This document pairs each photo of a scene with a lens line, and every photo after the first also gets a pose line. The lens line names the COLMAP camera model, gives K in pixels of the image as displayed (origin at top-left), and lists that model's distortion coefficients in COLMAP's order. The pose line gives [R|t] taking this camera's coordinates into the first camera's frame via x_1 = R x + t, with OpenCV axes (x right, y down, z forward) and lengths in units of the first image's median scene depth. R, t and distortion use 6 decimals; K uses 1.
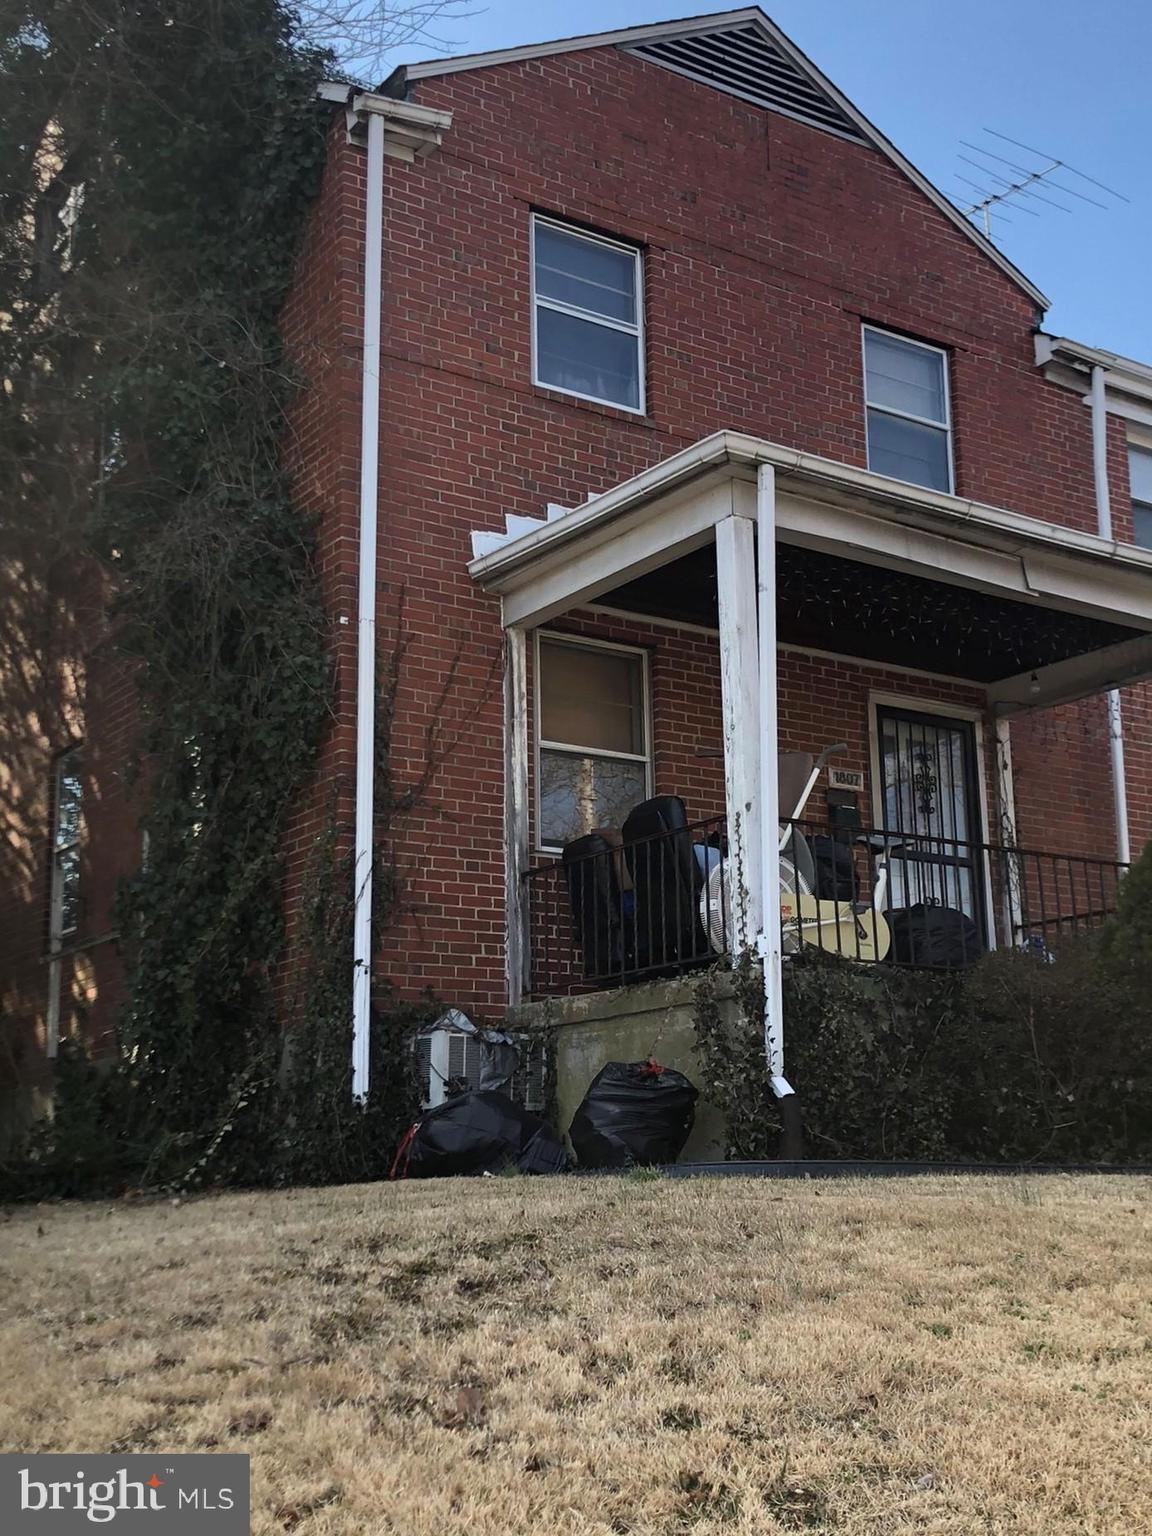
lens RADIAL K [[1915.6, 0, 580.0], [0, 1915.6, 741.2], [0, 0, 1]] dist [0.359377, -0.347324]
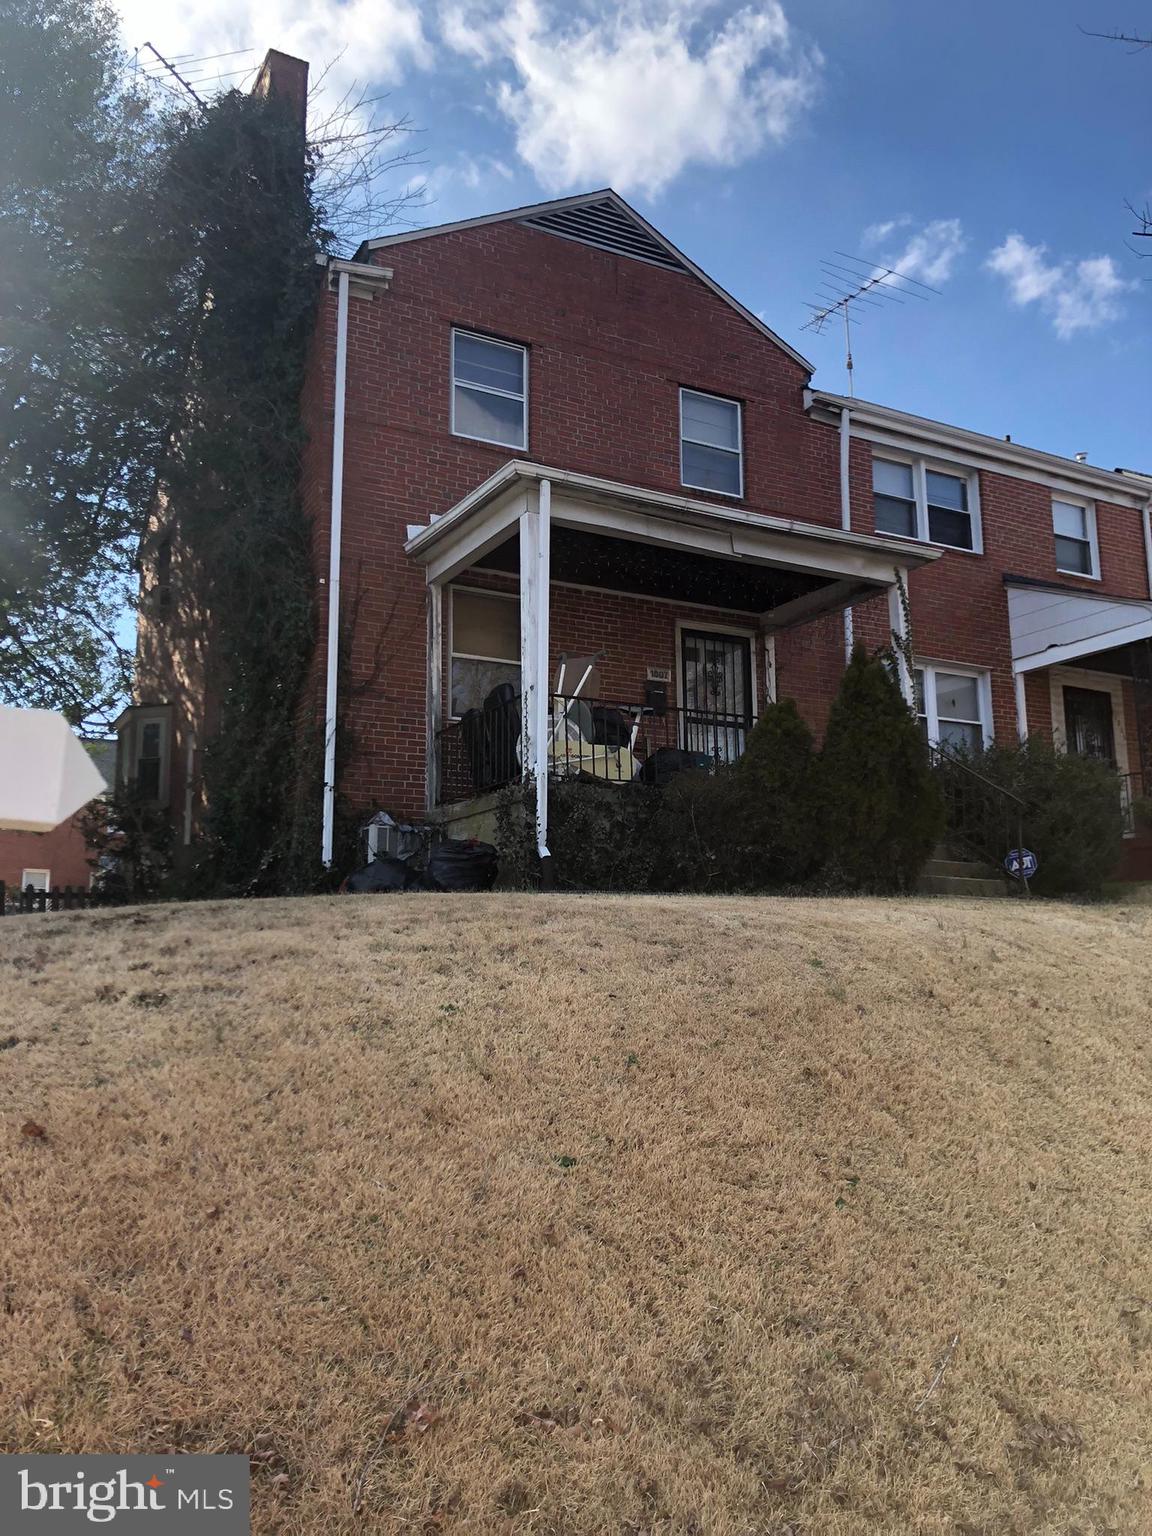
lens RADIAL K [[1263.8, 0, 535.0], [0, 1263.8, 702.6], [0, 0, 1]] dist [0.278494, -0.000409]
pose [[0.992746, -0.012095, -0.119621, 0.179362], [0.015376, 0.999529, 0.026544, 0.014874], [0.119244, -0.028191, 0.992465, -0.070398]]
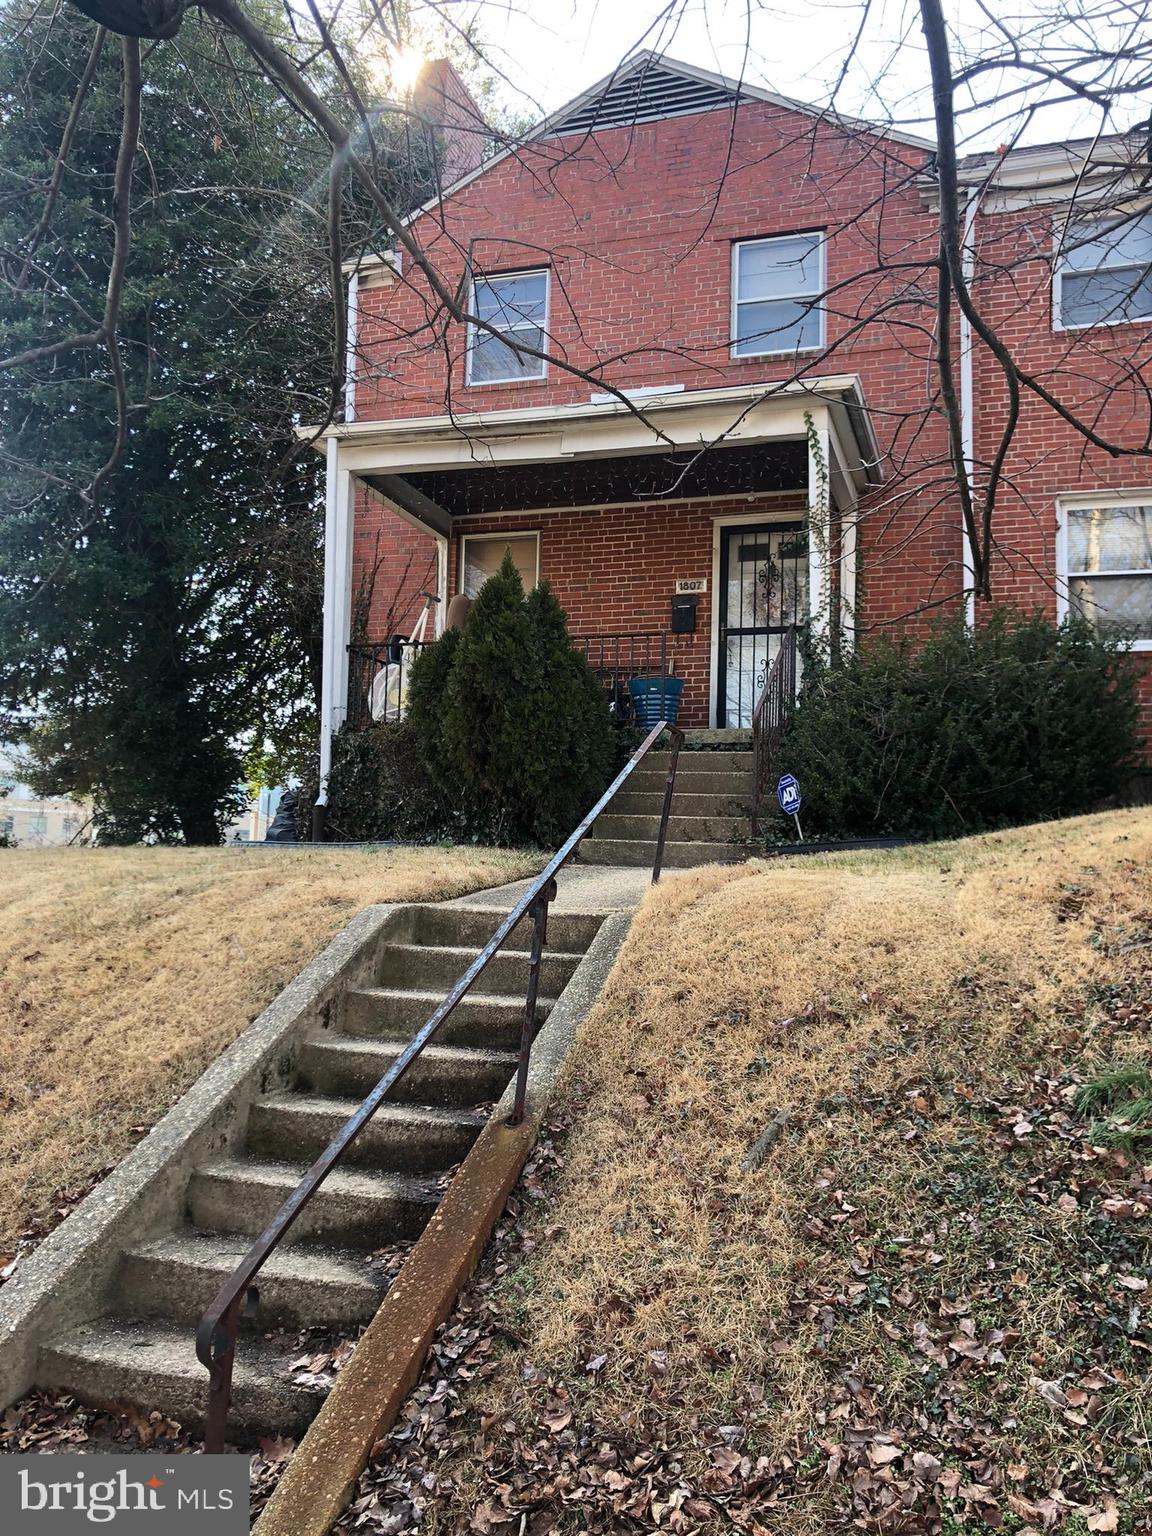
lens RADIAL K [[1250.6, 0, 576.0], [0, 1250.6, 768.0], [0, 0, 1]] dist [0.029217, -0.000858]
pose [[0.600630, -0.044966, -0.798262, 0.914820], [0.157509, 0.985506, 0.062999, 0.089879], [0.783859, -0.163573, 0.599007, 0.391621]]
